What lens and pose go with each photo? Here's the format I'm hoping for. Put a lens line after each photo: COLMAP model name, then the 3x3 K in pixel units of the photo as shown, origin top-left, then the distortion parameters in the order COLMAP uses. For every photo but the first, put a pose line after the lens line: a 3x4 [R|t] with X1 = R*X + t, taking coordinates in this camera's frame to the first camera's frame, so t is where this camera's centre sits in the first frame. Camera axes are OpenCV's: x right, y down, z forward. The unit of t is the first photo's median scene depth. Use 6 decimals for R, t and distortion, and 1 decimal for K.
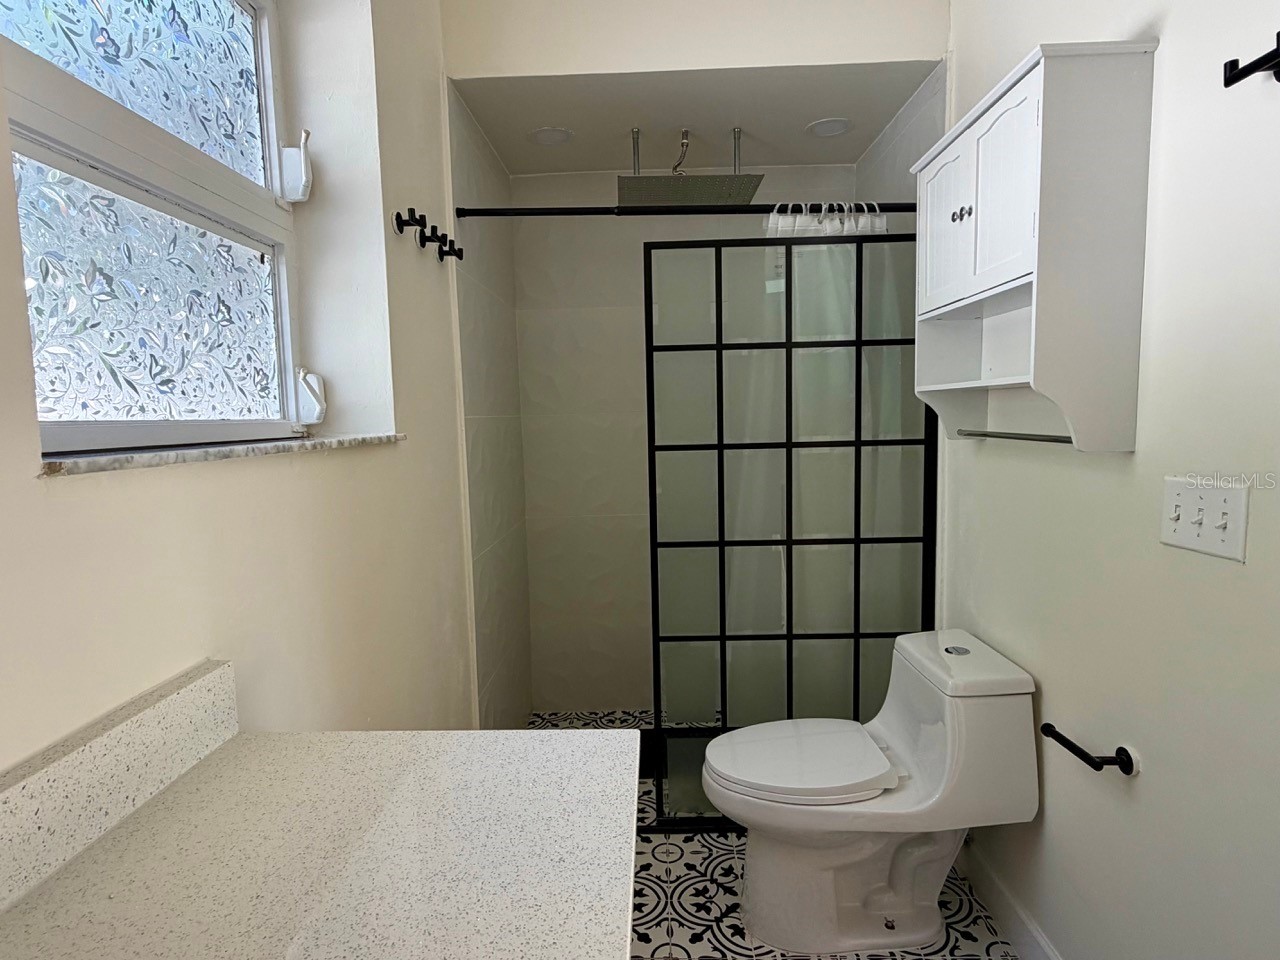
lens RADIAL K [[681.0, 0, 638.3], [0, 681.0, 483.1], [0, 0, 1]] dist [-0.000464, -0.000138]
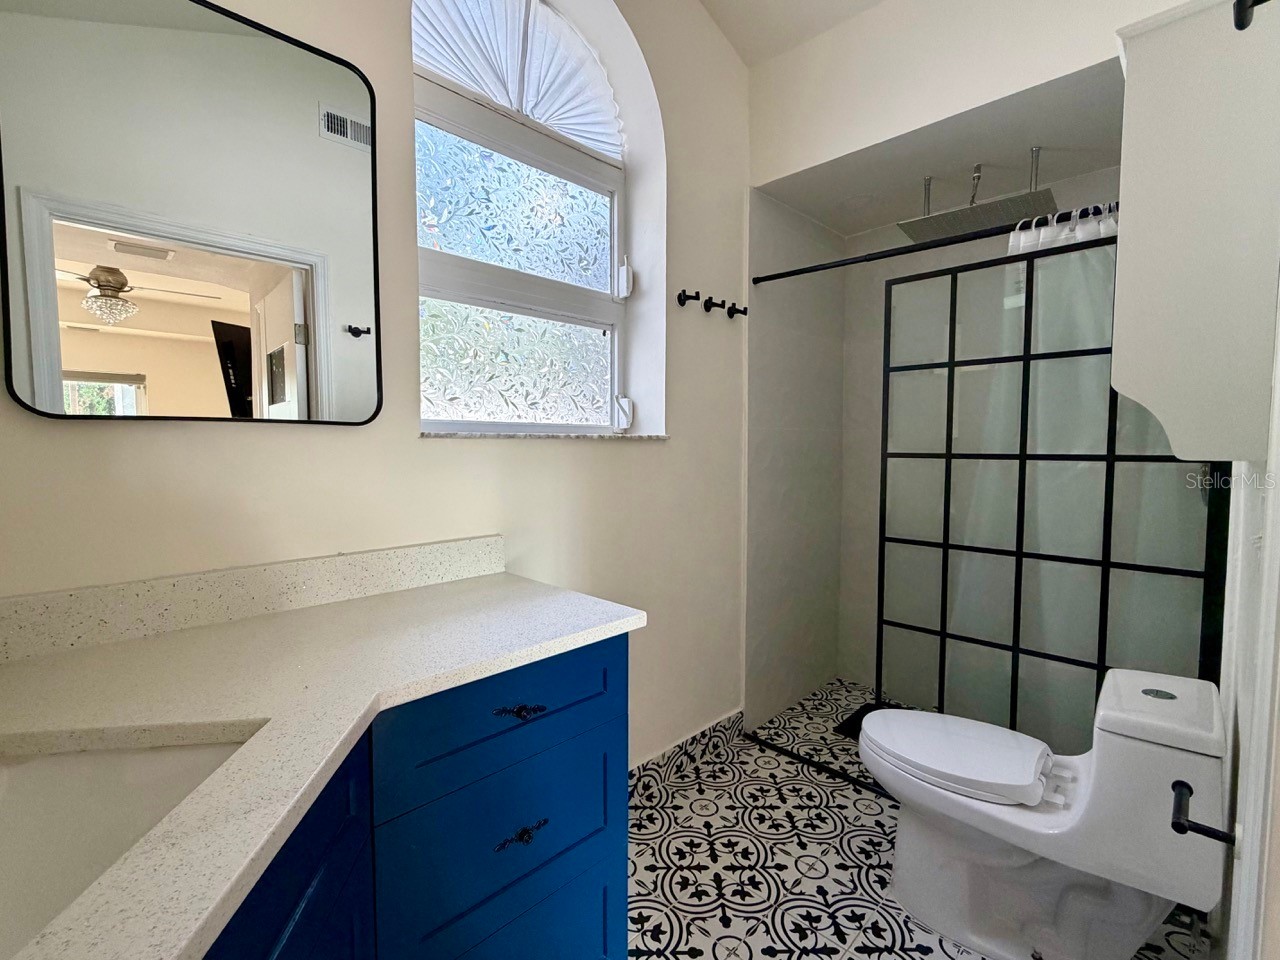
lens RADIAL K [[583.5, 0, 640.0], [0, 583.5, 480.0], [0, 0, 1]] dist [0.000336, -0.000088]
pose [[0.730247, 0.066294, -0.679959, 0.410345], [-0.085014, 0.996363, 0.005840, 0.021582], [0.677873, 0.053541, 0.733227, -0.012326]]
